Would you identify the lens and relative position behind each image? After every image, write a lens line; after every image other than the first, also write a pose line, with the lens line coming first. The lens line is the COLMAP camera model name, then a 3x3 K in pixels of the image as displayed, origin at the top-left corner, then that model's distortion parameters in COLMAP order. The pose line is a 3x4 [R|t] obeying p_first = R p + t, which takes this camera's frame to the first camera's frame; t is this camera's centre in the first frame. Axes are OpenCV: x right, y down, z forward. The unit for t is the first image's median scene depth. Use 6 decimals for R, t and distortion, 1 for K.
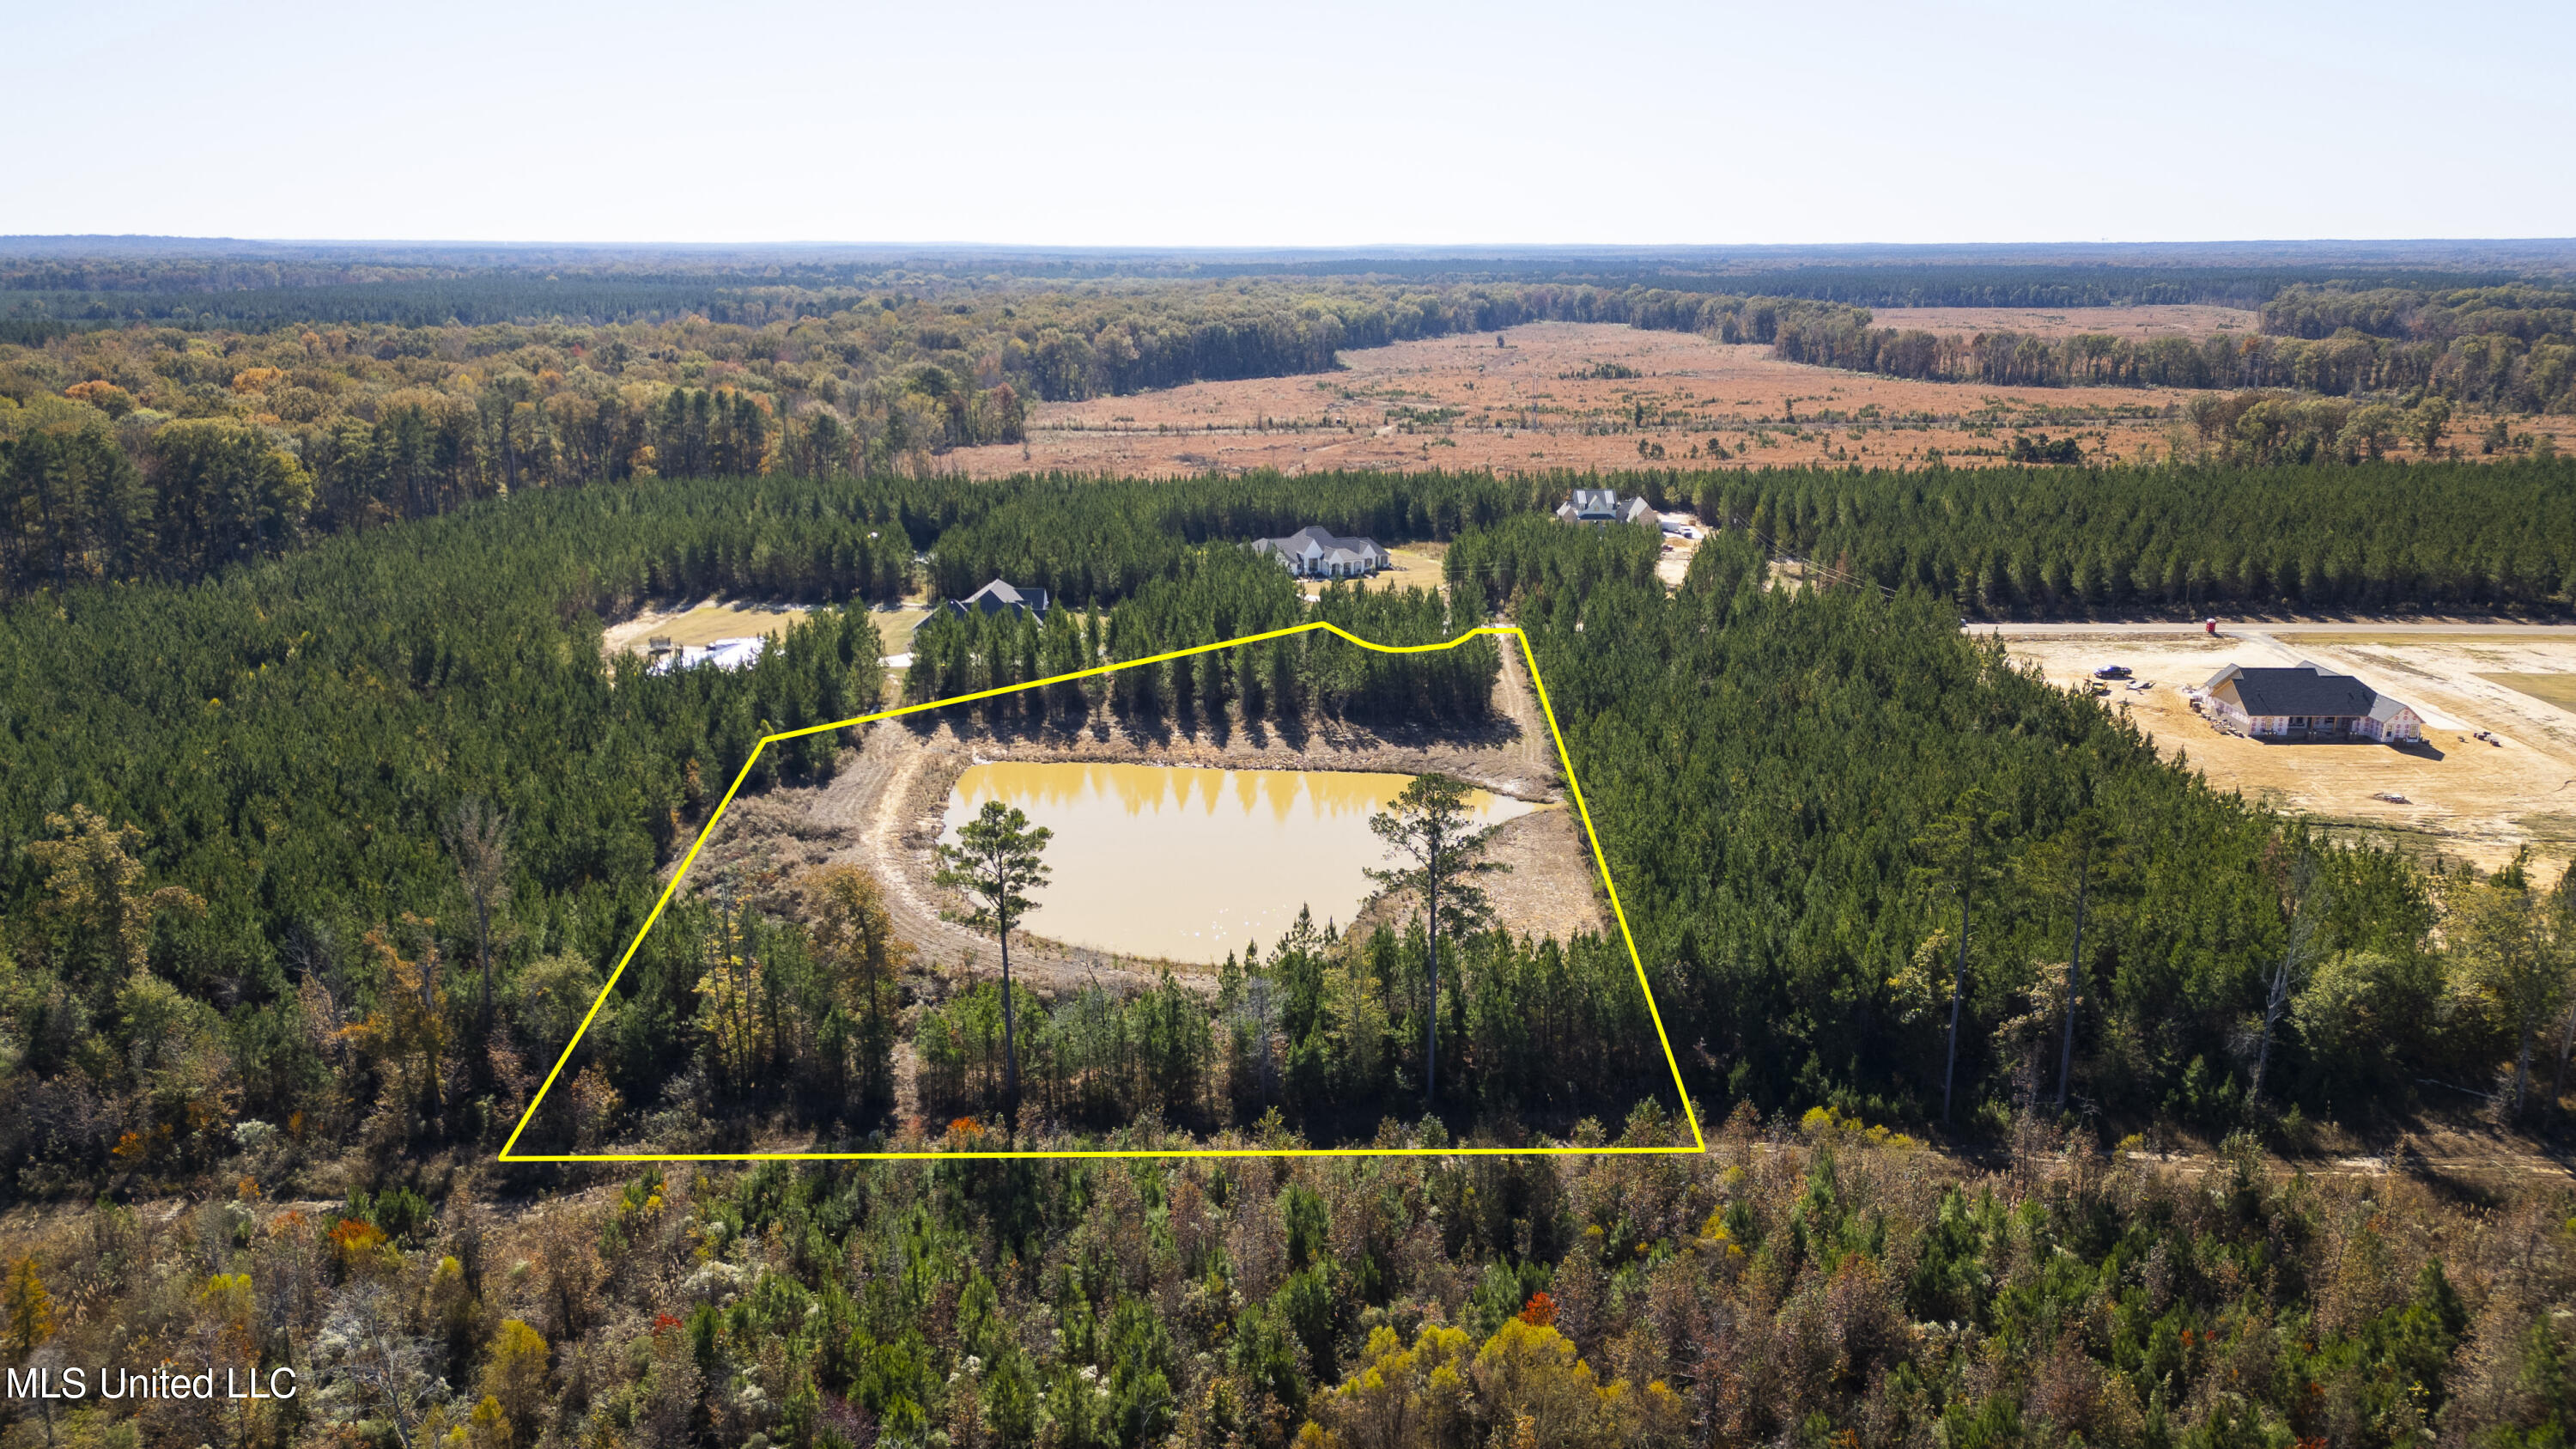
lens RADIAL K [[1833.5, 0, 1288.0], [0, 1833.5, 724.5], [0, 0, 1]] dist [0.071372, -0.075761]
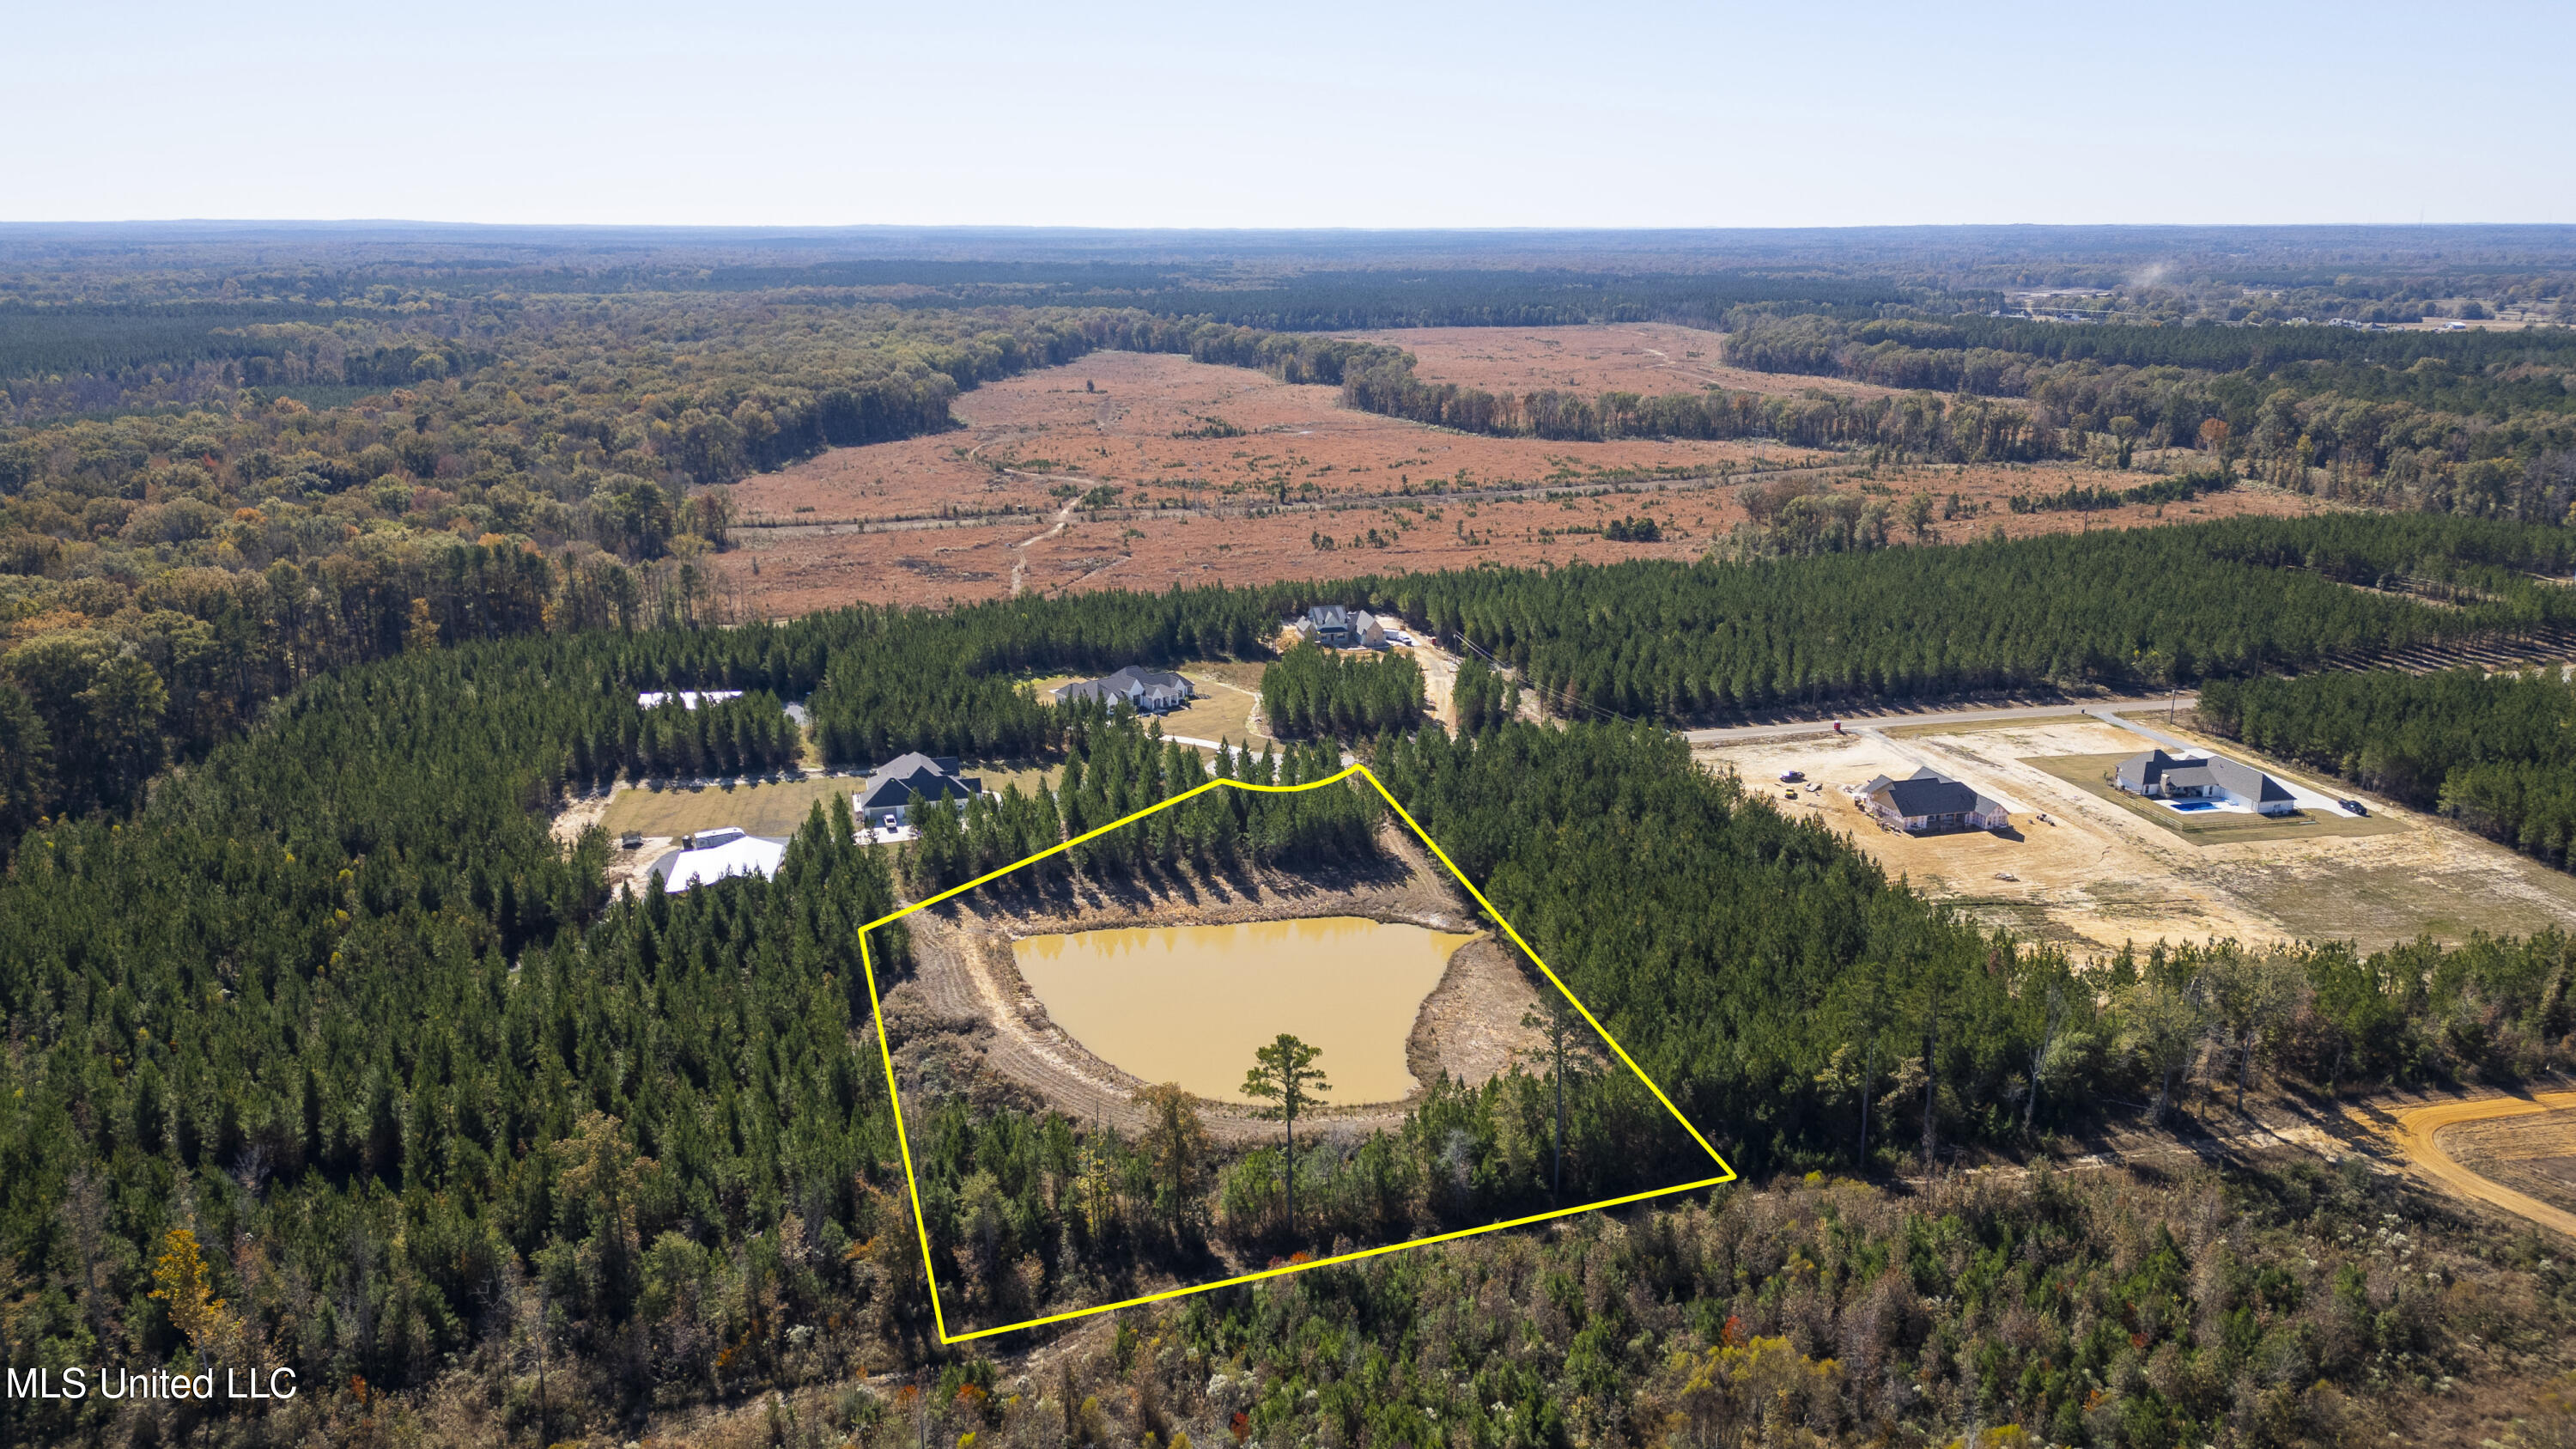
lens RADIAL K [[1833.5, 0, 1288.0], [0, 1833.5, 724.5], [0, 0, 1]] dist [0.071372, -0.075761]
pose [[0.962472, -0.070378, 0.262096, -0.288891], [0.066780, 0.997511, 0.022623, -0.131796], [-0.263036, -0.004271, 0.964777, -0.233907]]
